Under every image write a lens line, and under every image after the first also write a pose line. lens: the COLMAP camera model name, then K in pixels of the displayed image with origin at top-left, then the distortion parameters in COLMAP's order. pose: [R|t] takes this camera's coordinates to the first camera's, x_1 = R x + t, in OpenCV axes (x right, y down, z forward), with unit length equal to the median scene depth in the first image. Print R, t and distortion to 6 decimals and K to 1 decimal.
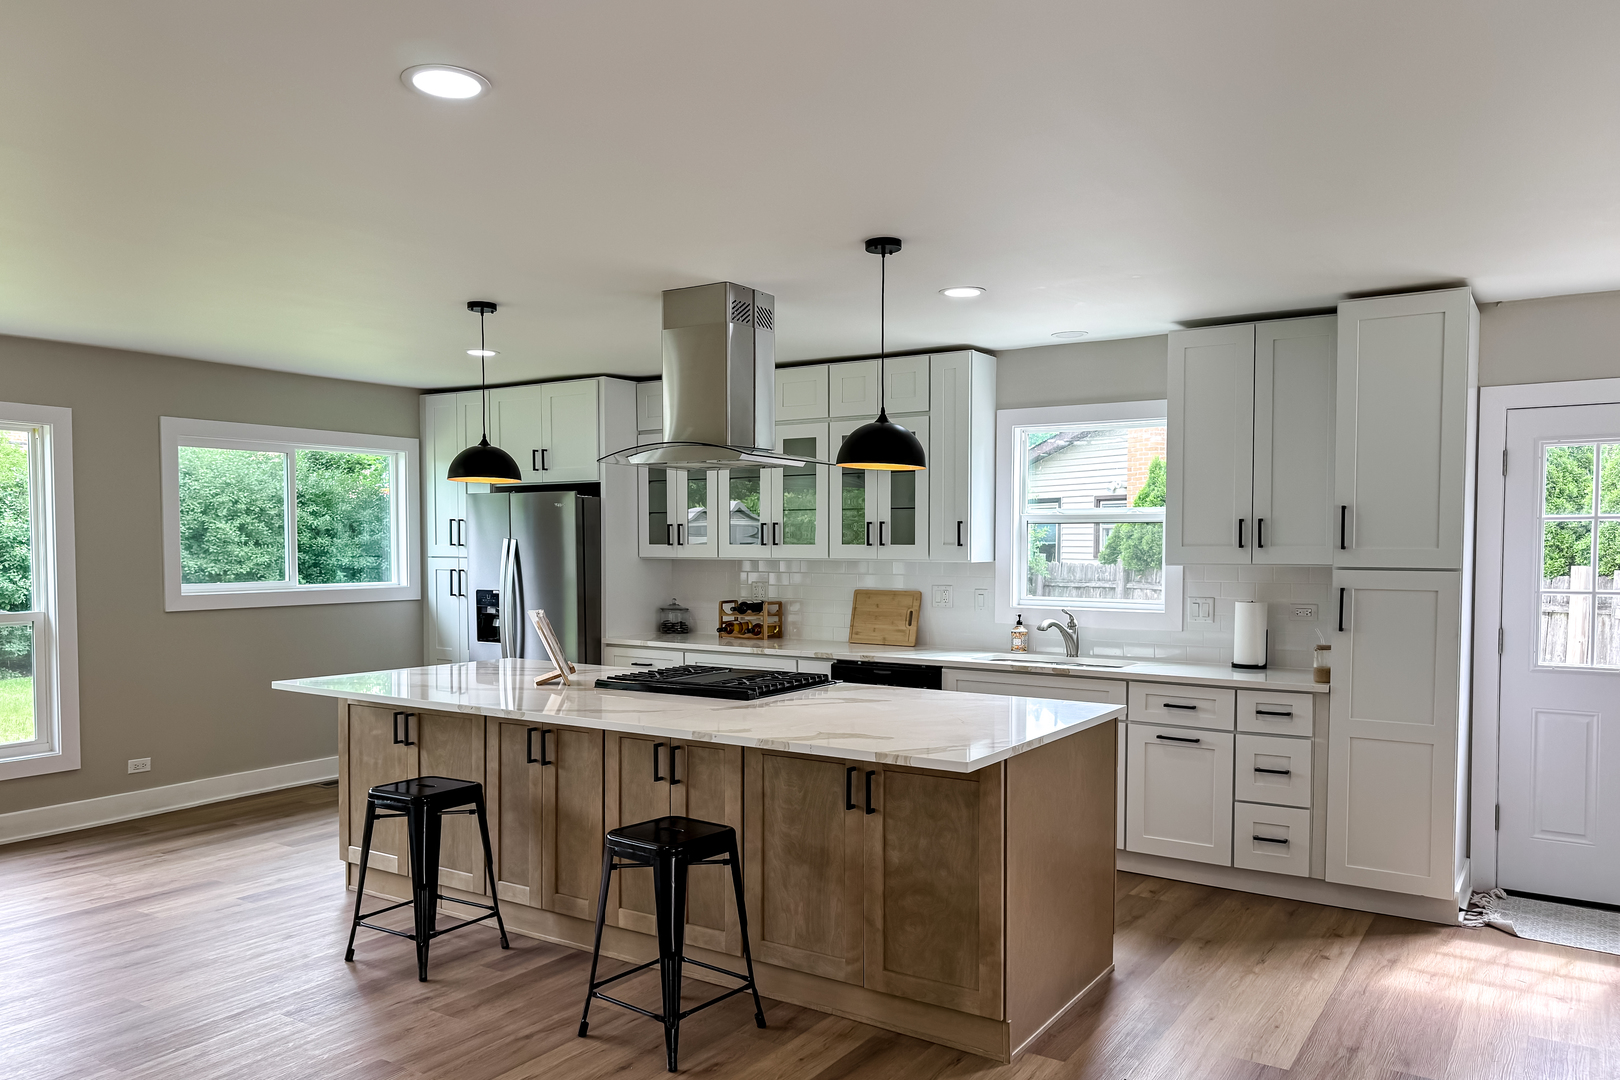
lens RADIAL K [[1163.8, 0, 805.9], [0, 1163.8, 586.8], [0, 0, 1]] dist [0.034706, -0.034347]
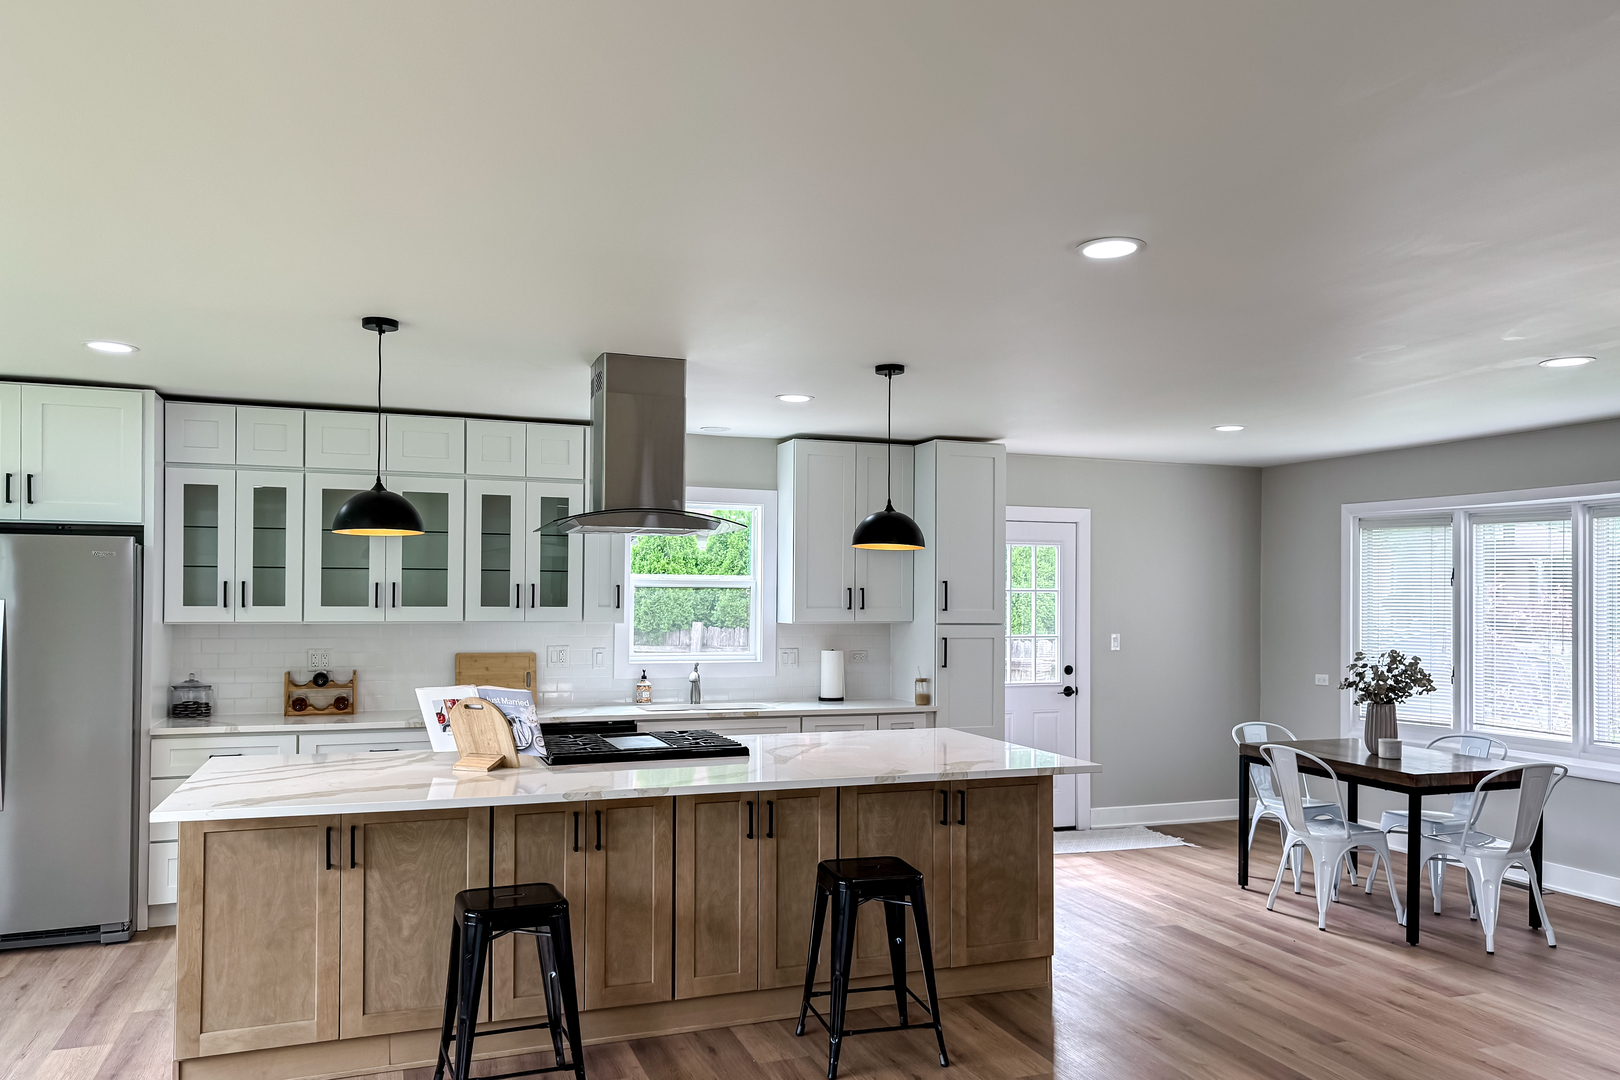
lens RADIAL K [[1163.8, 0, 805.9], [0, 1163.8, 586.8], [0, 0, 1]] dist [0.034706, -0.034347]
pose [[0.591836, 0.010786, 0.805986, -0.782567], [0.025675, 0.999151, -0.032225, -0.019257], [-0.805649, 0.039765, 0.591057, 0.278782]]
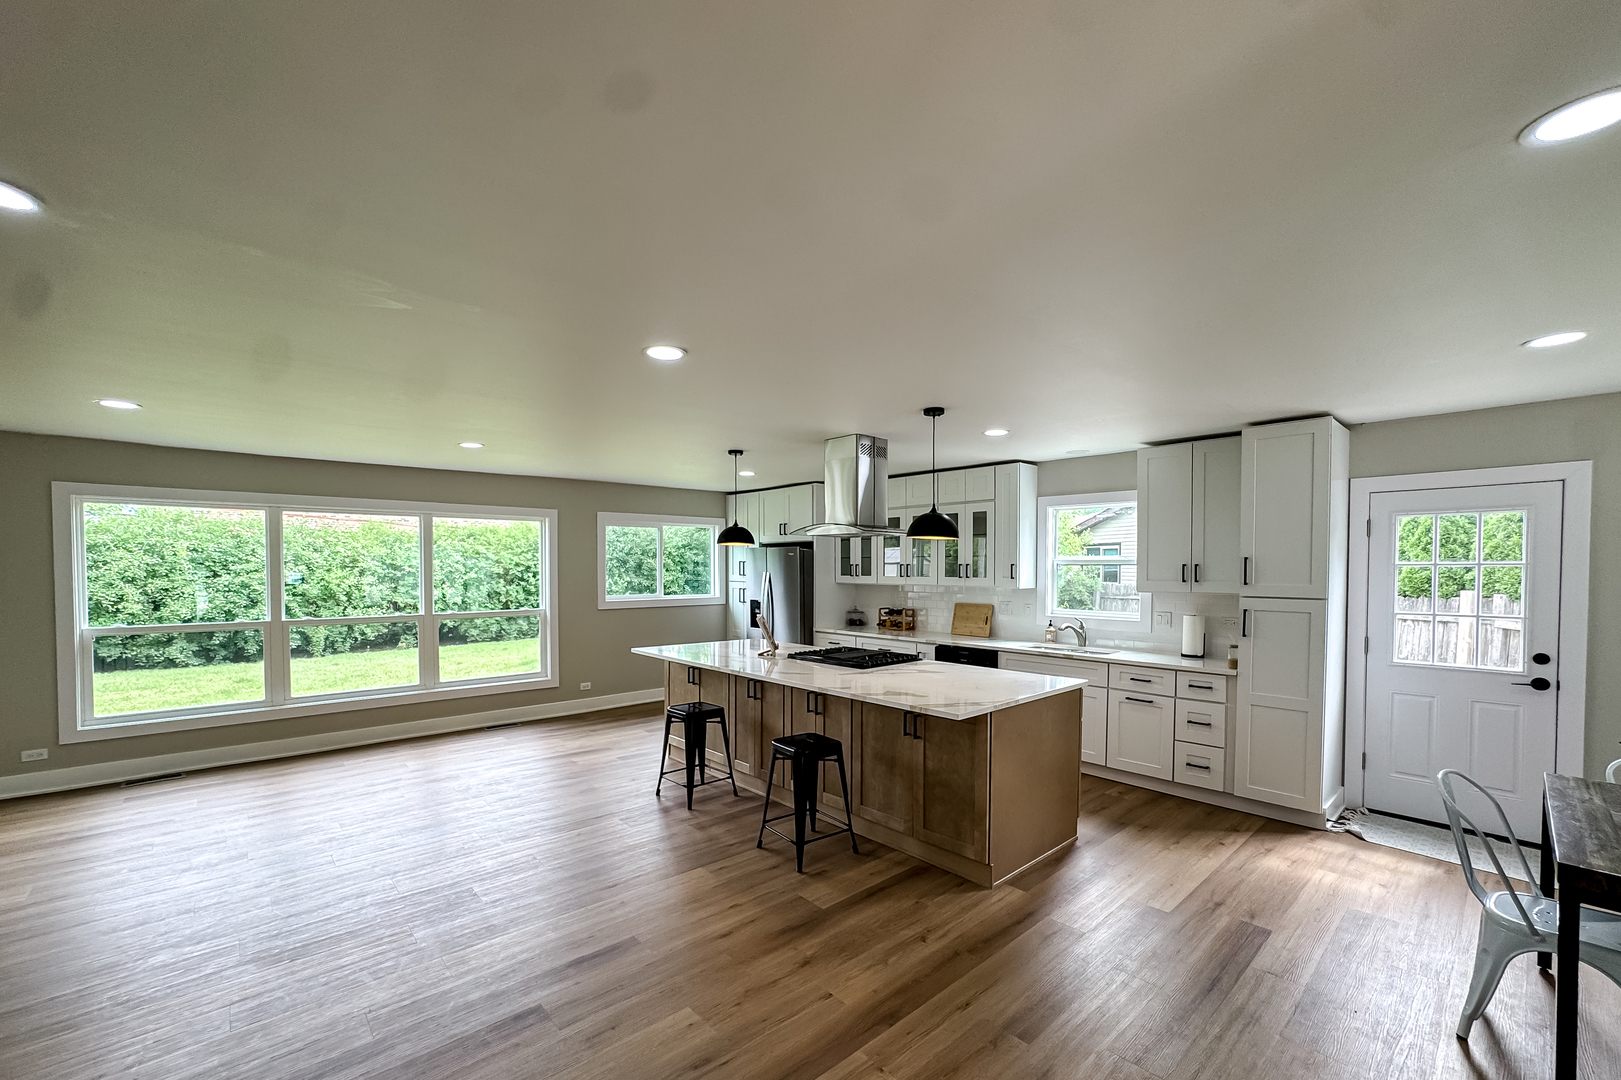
lens RADIAL K [[667.1, 0, 804.0], [0, 667.1, 584.4], [0, 0, 1]] dist [-0.047711, 0.026310]
pose [[0.967096, 0.005472, -0.254351, 0.105467], [-0.008231, 0.999918, -0.009784, -0.018405], [0.254277, 0.011555, 0.967062, -0.004330]]
